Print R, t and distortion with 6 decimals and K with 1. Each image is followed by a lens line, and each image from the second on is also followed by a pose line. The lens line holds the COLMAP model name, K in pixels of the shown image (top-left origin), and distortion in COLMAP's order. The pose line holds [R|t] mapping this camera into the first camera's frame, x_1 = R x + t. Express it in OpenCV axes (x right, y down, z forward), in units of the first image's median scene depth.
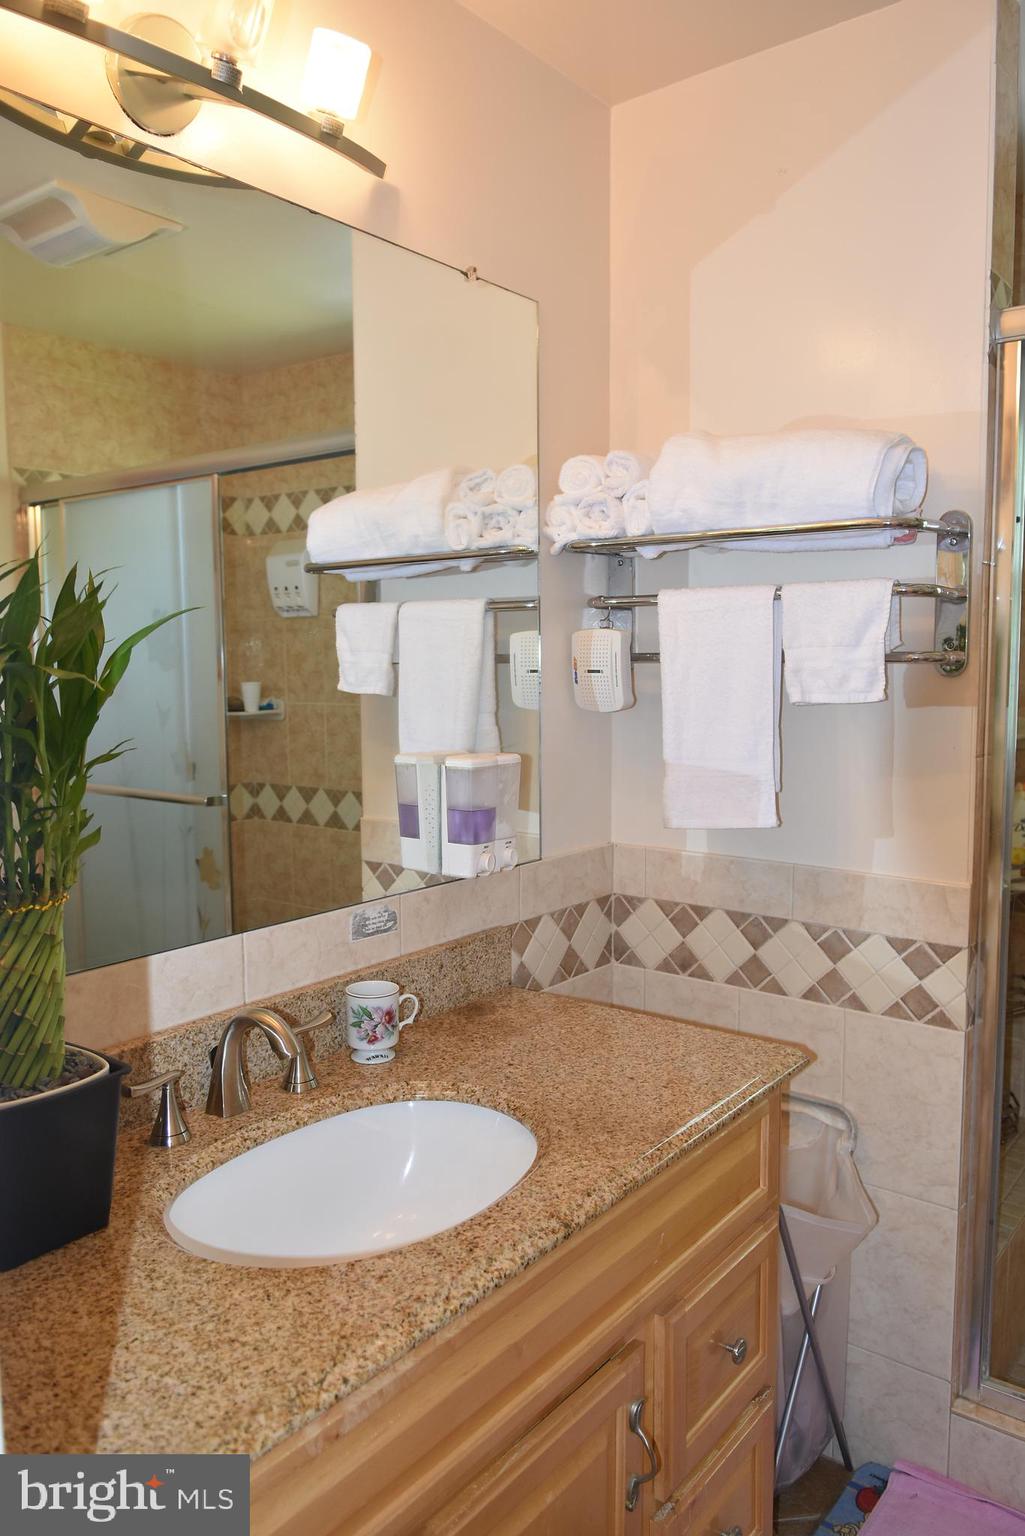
lens RADIAL K [[1134.3, 0, 511.3], [0, 1134.3, 765.1], [0, 0, 1]] dist [-0.005133, -0.023589]
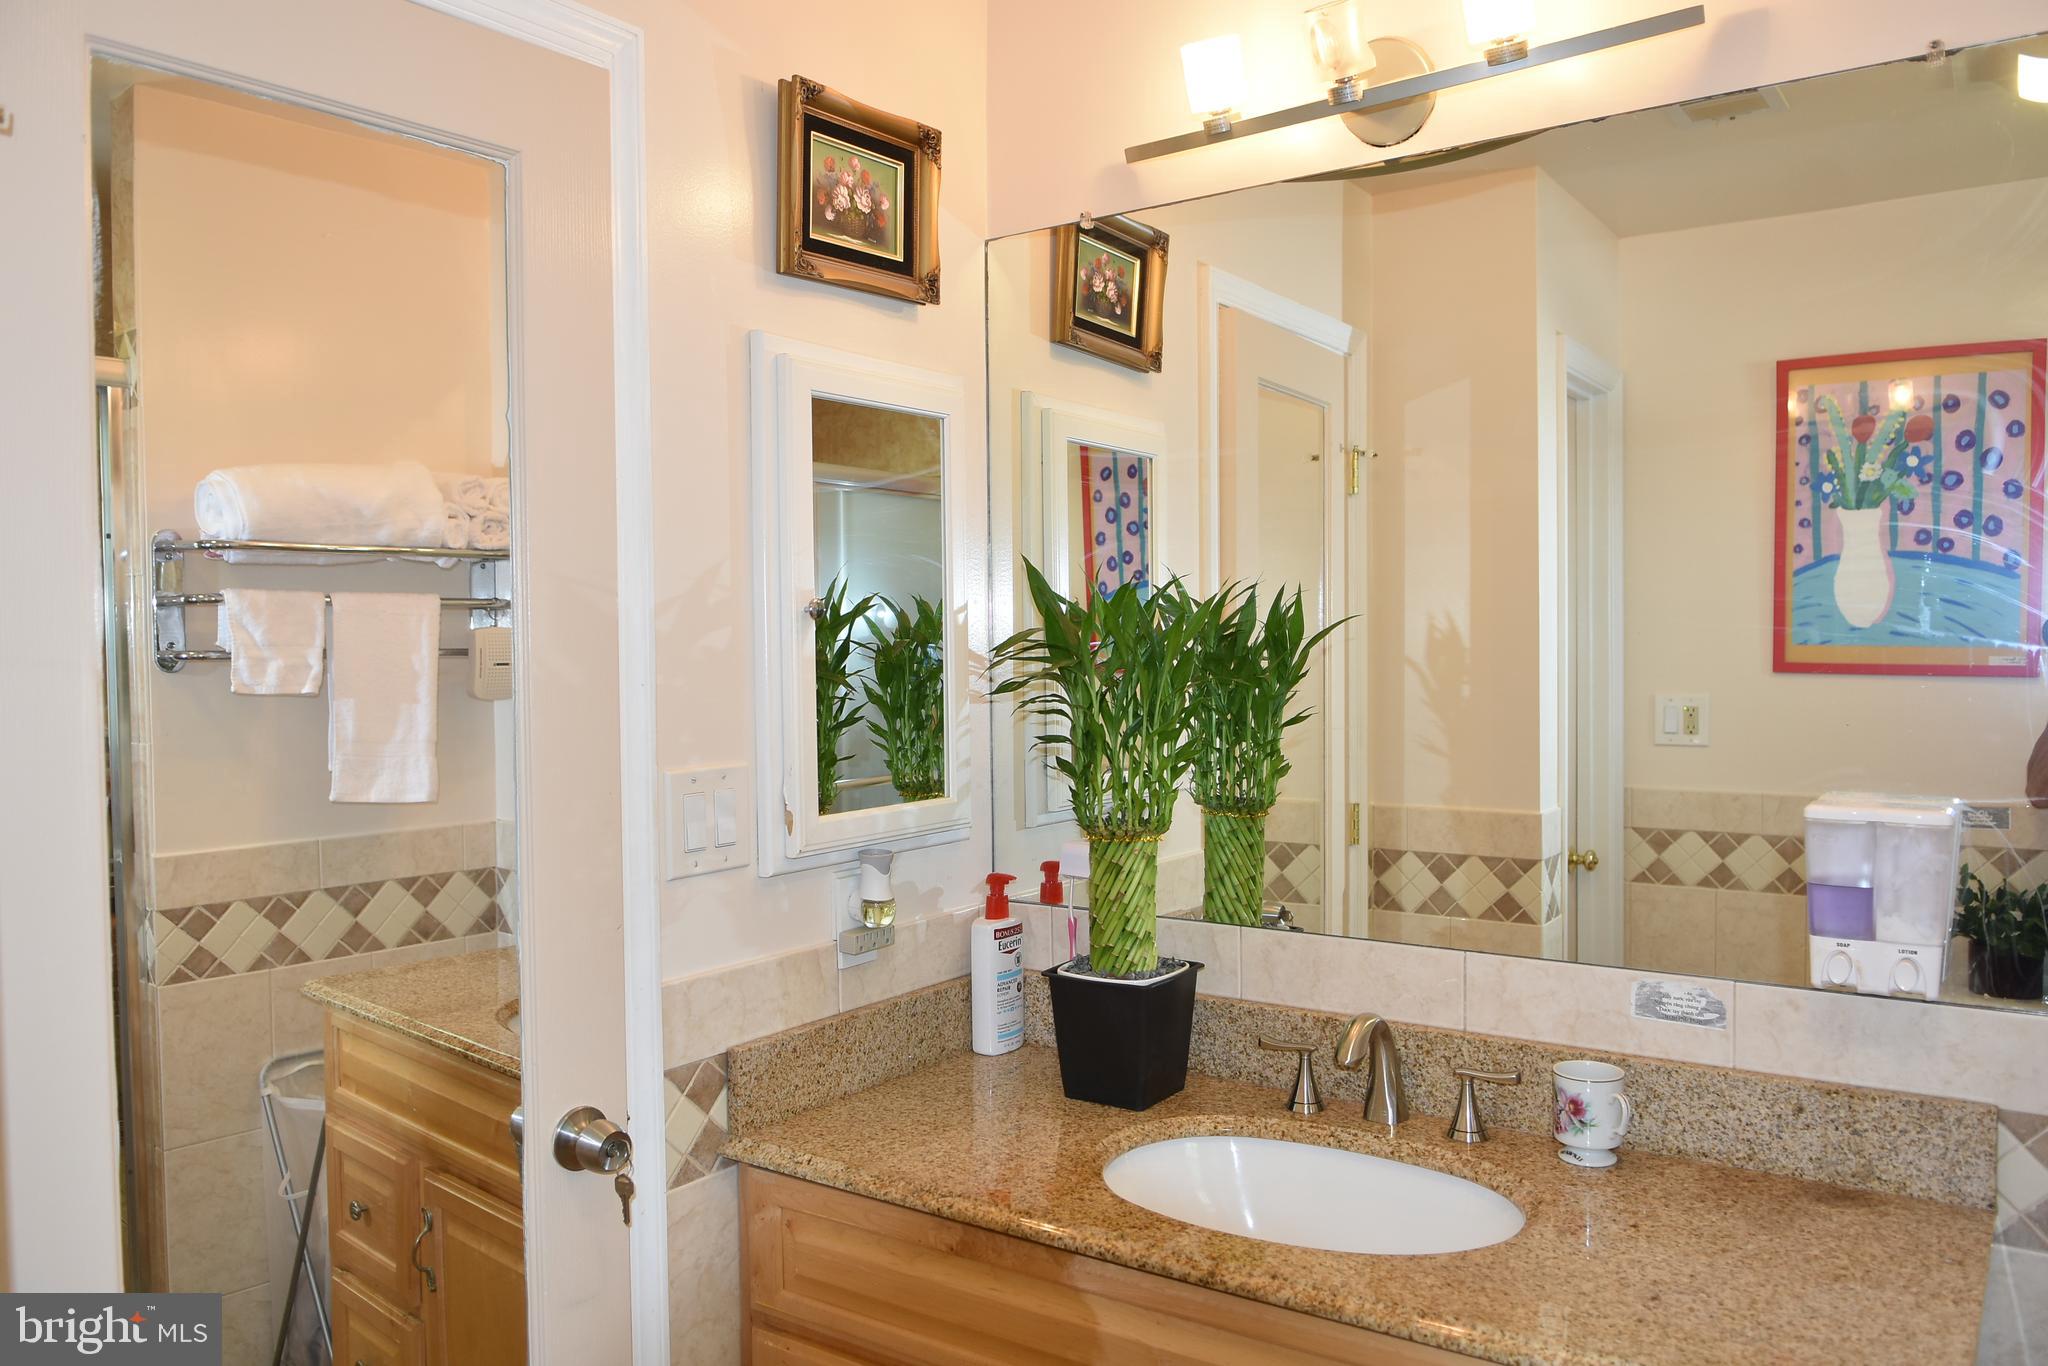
lens RADIAL K [[1512.3, 0, 1027.6], [0, 1512.3, 678.8], [0, 0, 1]] dist [-0.005133, -0.023589]
pose [[0.054615, 0.035977, -0.997859, 0.787254], [-0.088333, 0.995607, 0.031061, -0.063721], [0.994593, 0.086447, 0.057553, 0.464392]]
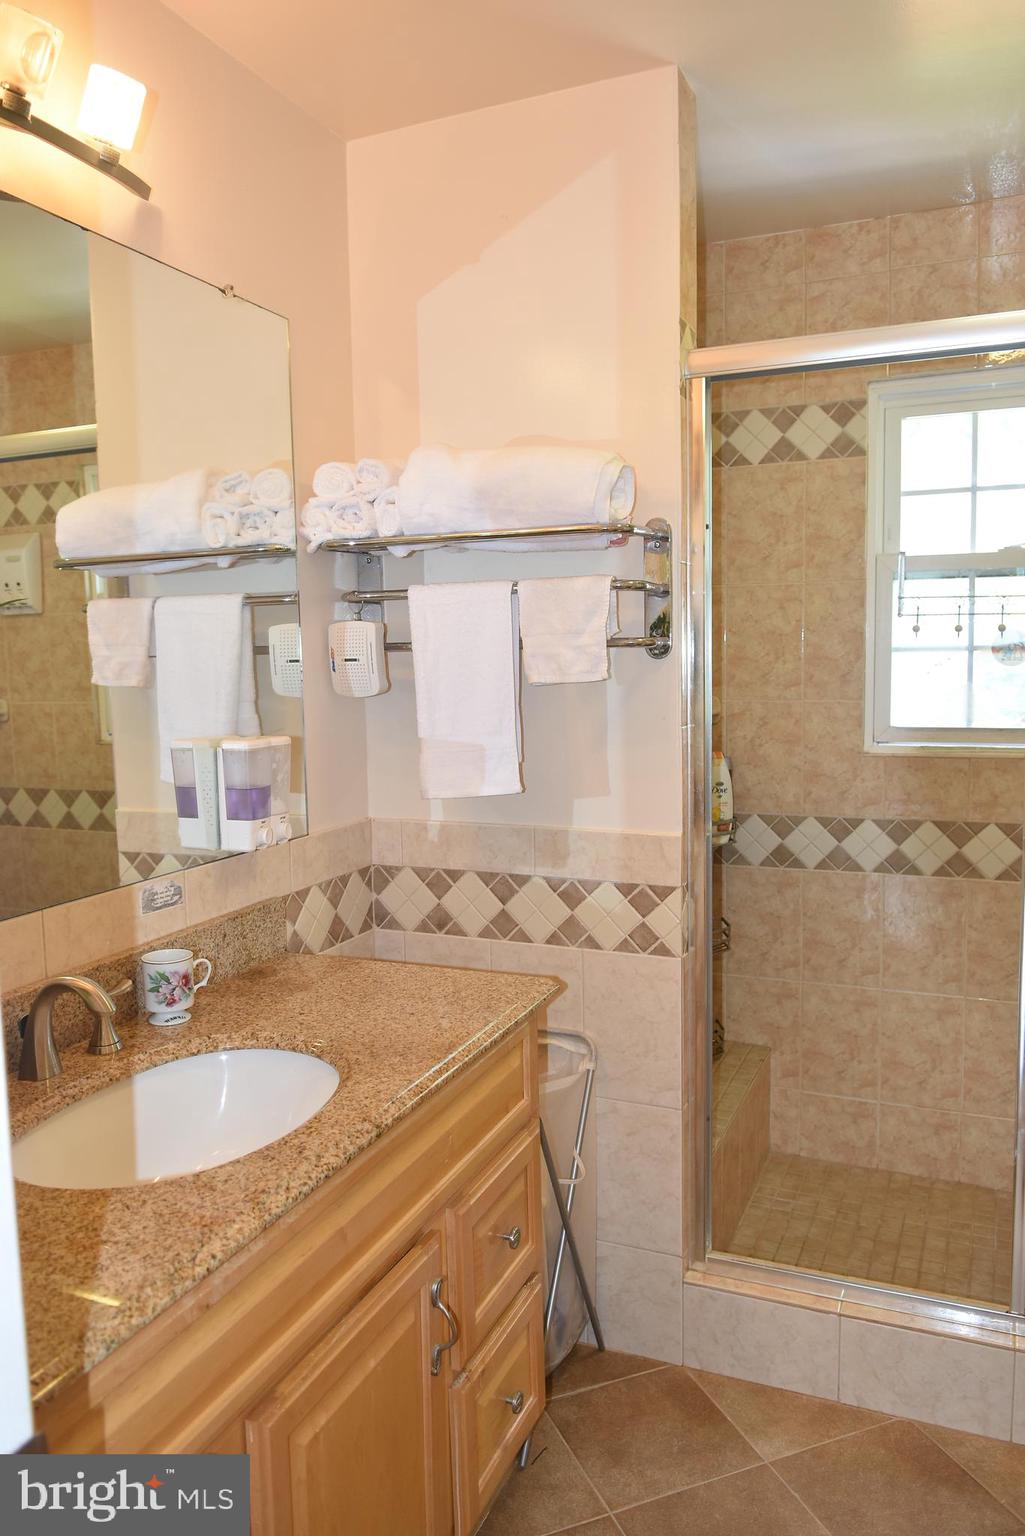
lens RADIAL K [[1134.3, 0, 511.3], [0, 1134.3, 765.1], [0, 0, 1]] dist [-0.005133, -0.023589]
pose [[0.967578, -0.037948, 0.249706, -0.060296], [0.037655, 0.999273, 0.005953, 0.019813], [-0.249750, 0.003643, 0.968303, -0.106534]]
